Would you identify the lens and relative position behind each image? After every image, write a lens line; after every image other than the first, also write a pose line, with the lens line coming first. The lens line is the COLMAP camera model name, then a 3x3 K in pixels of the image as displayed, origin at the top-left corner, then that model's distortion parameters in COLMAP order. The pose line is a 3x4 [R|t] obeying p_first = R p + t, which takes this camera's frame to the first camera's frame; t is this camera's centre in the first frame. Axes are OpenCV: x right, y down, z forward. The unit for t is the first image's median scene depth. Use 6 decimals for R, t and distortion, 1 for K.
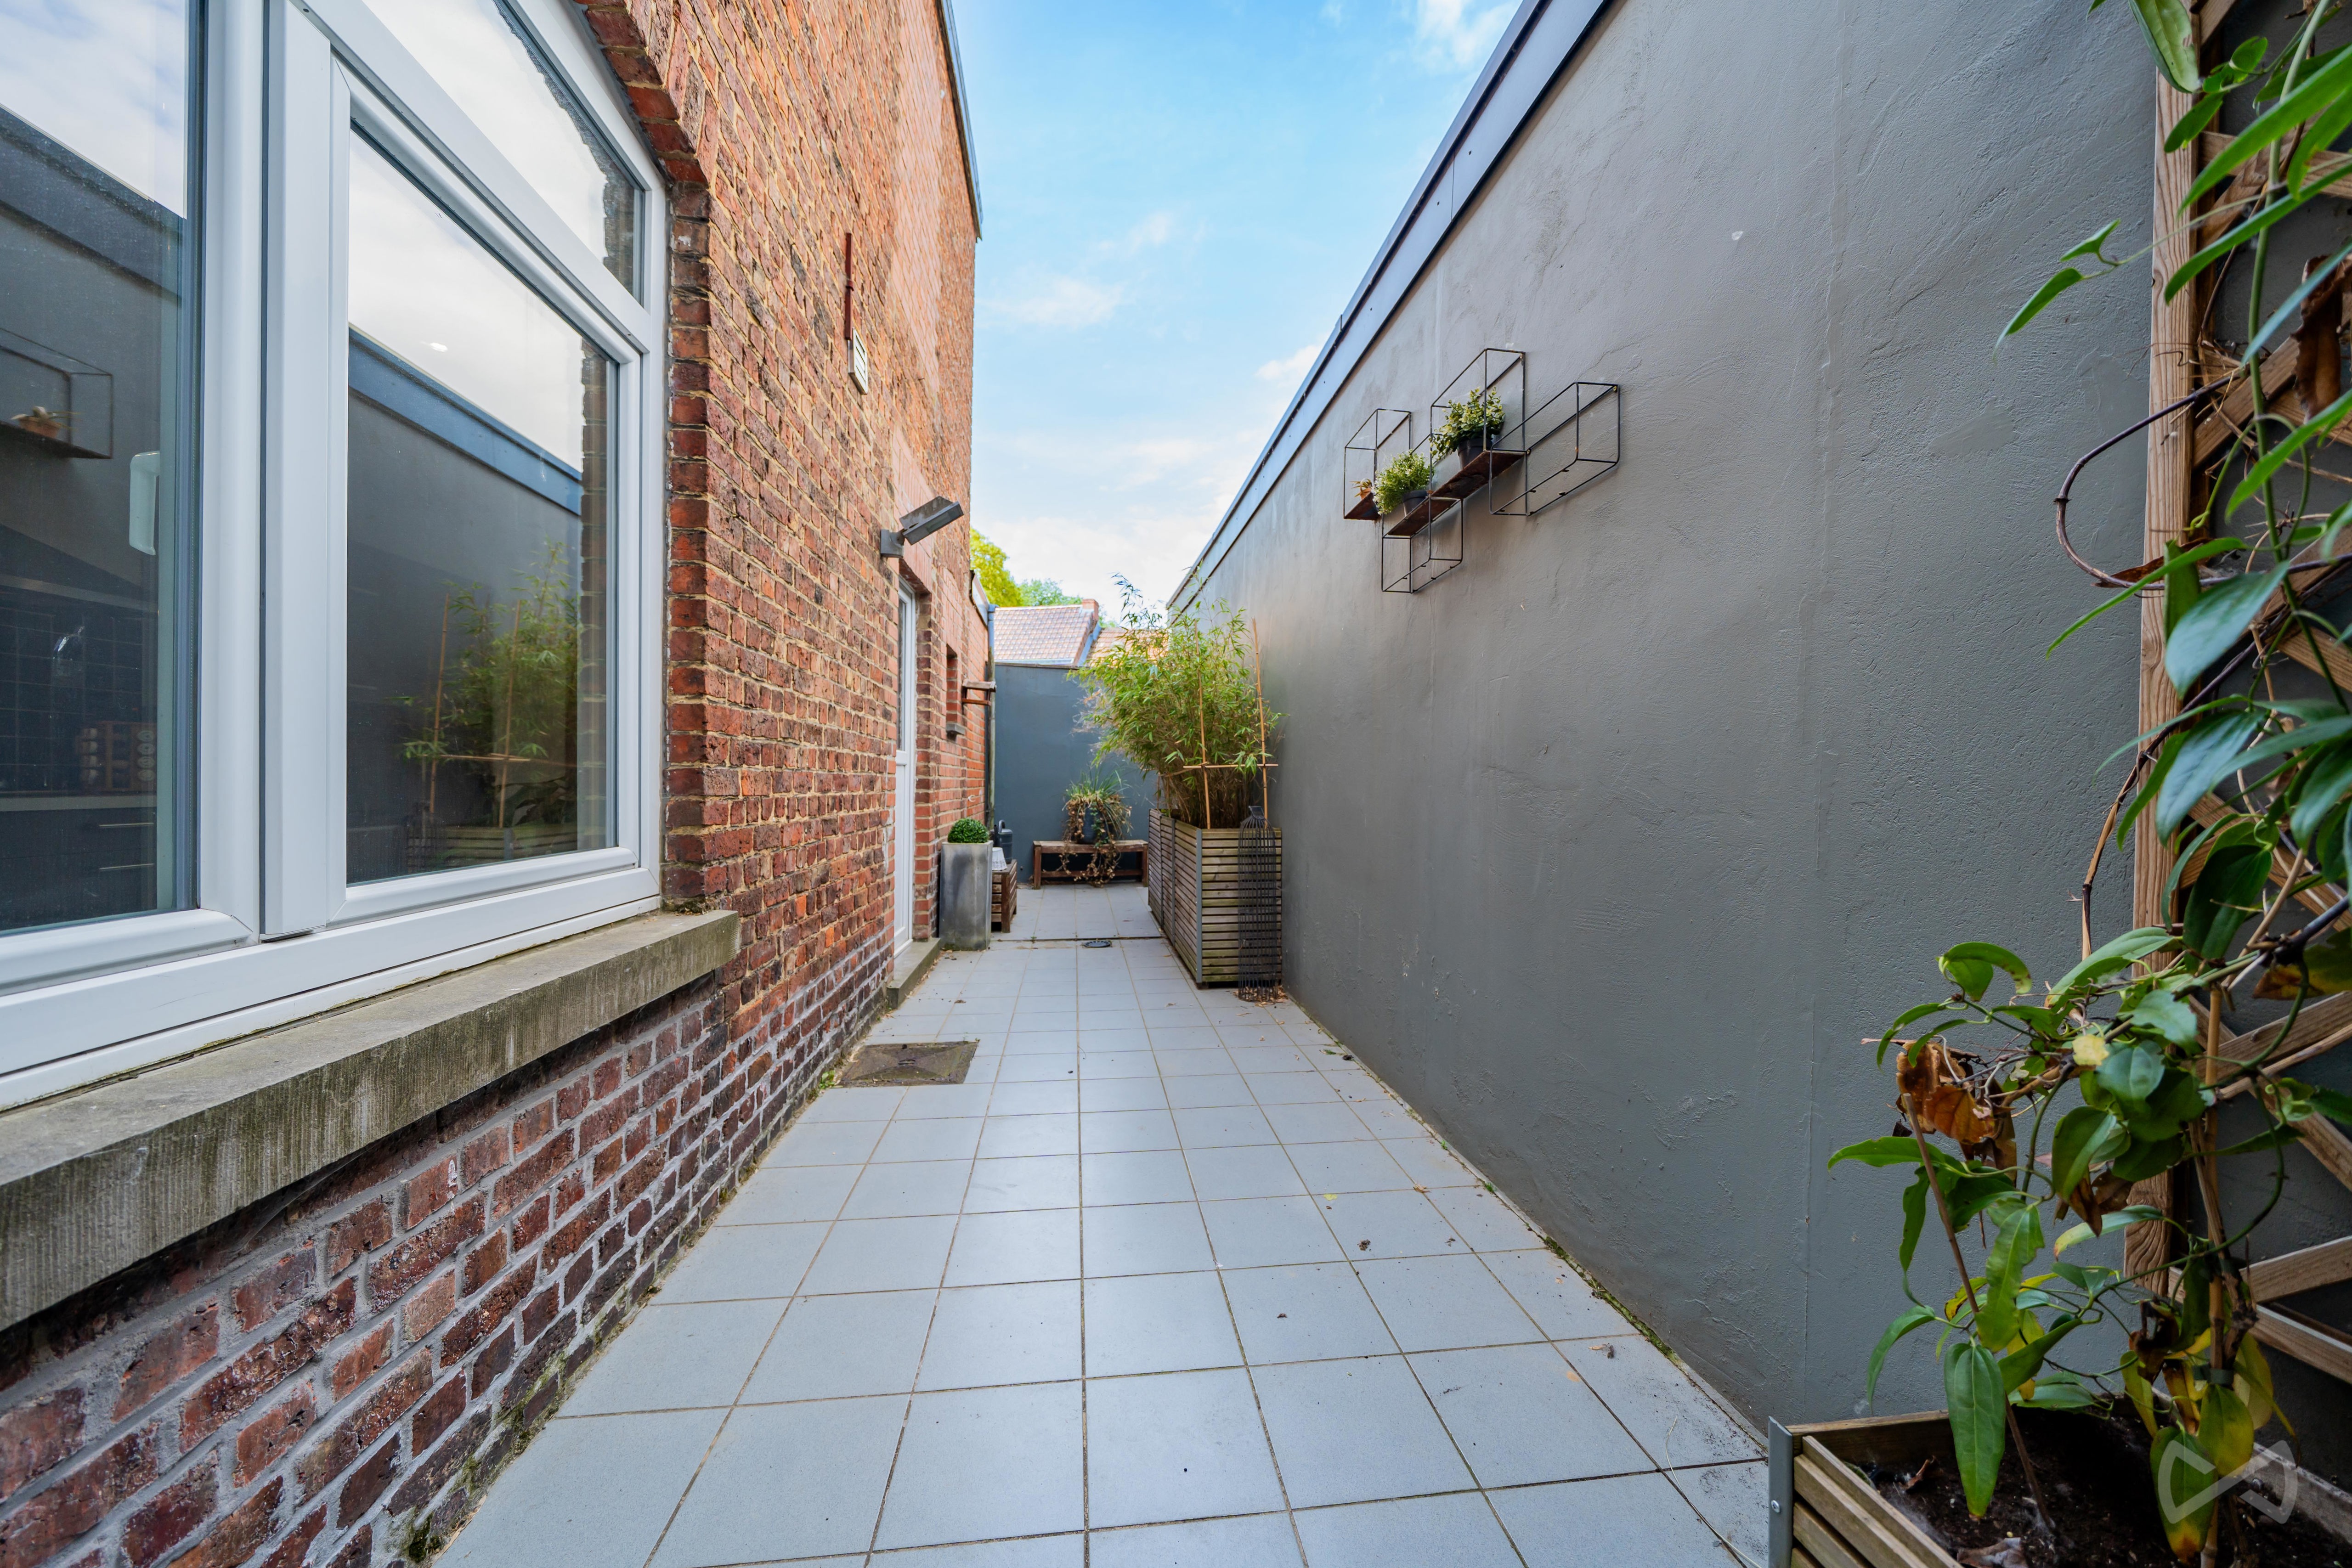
lens RADIAL K [[801.4, 0, 1168.5], [0, 801.4, 781.5], [0, 0, 1]] dist [-0.001823, -0.000044]
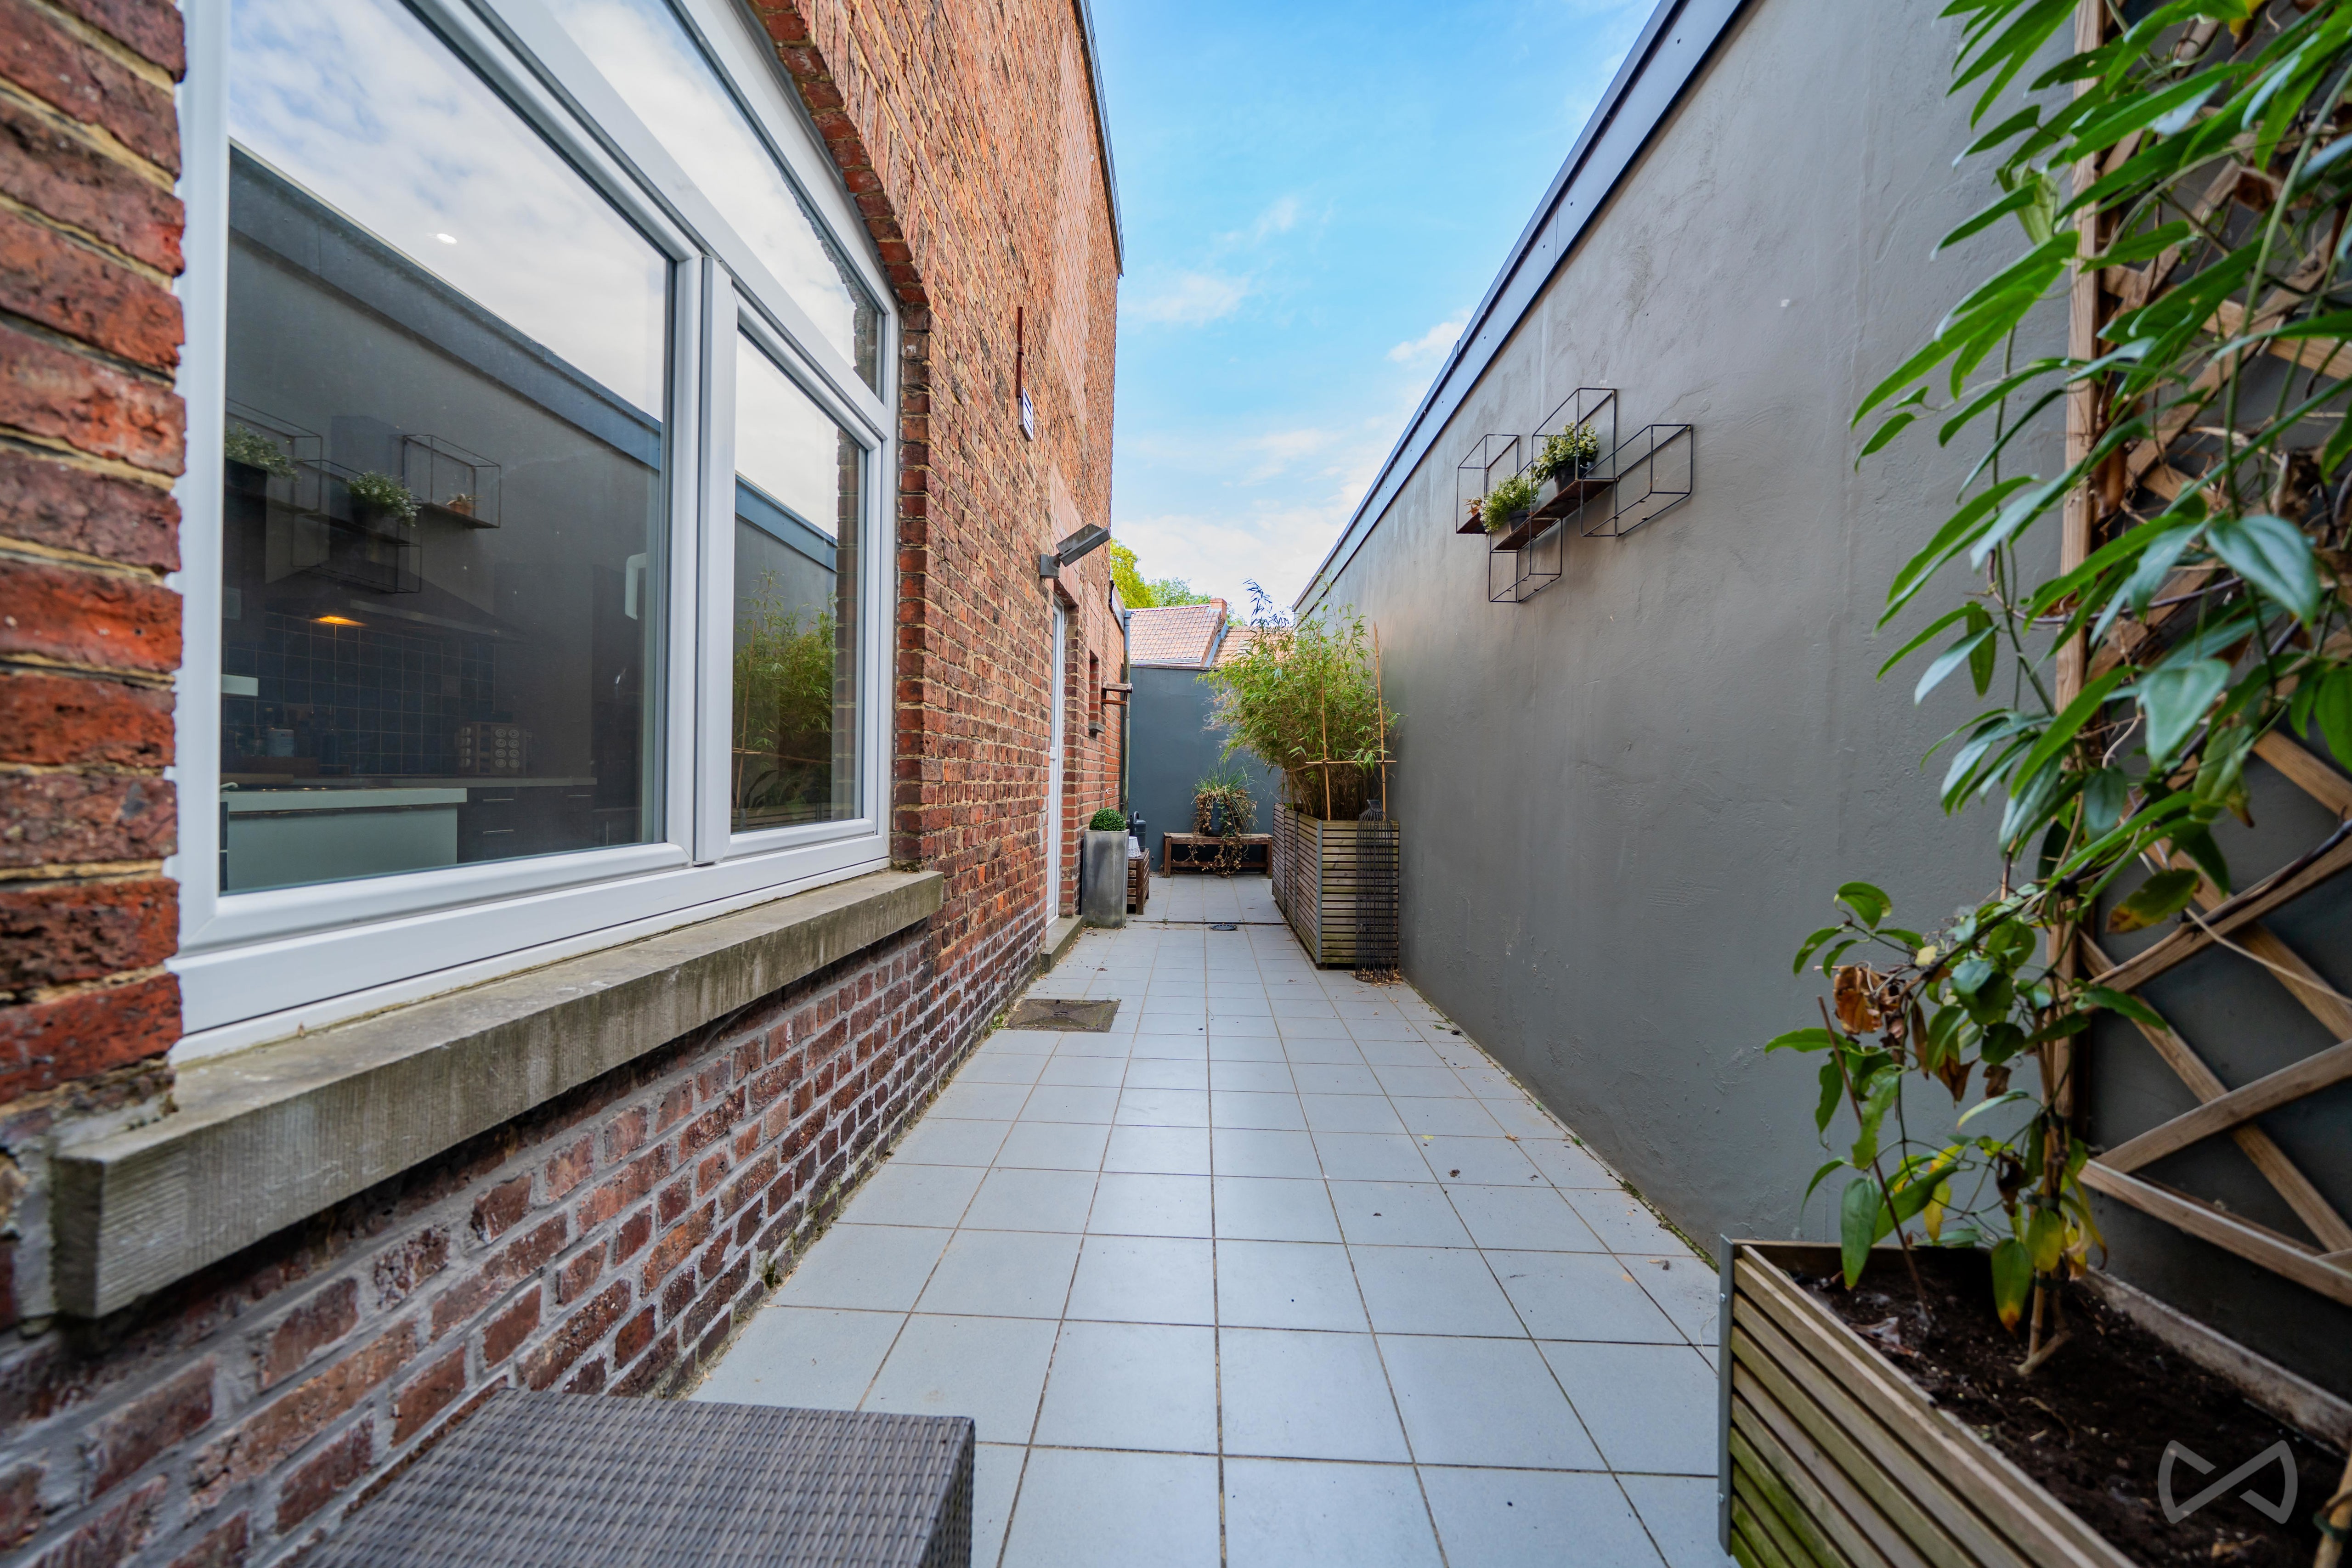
lens RADIAL K [[801.4, 0, 1168.5], [0, 801.4, 781.5], [0, 0, 1]] dist [-0.001823, -0.000044]
pose [[0.987670, 0.009997, -0.156231, 0.010051], [-0.009514, 0.999947, 0.003840, 0.009668], [0.156262, -0.002306, 0.987713, -0.185221]]
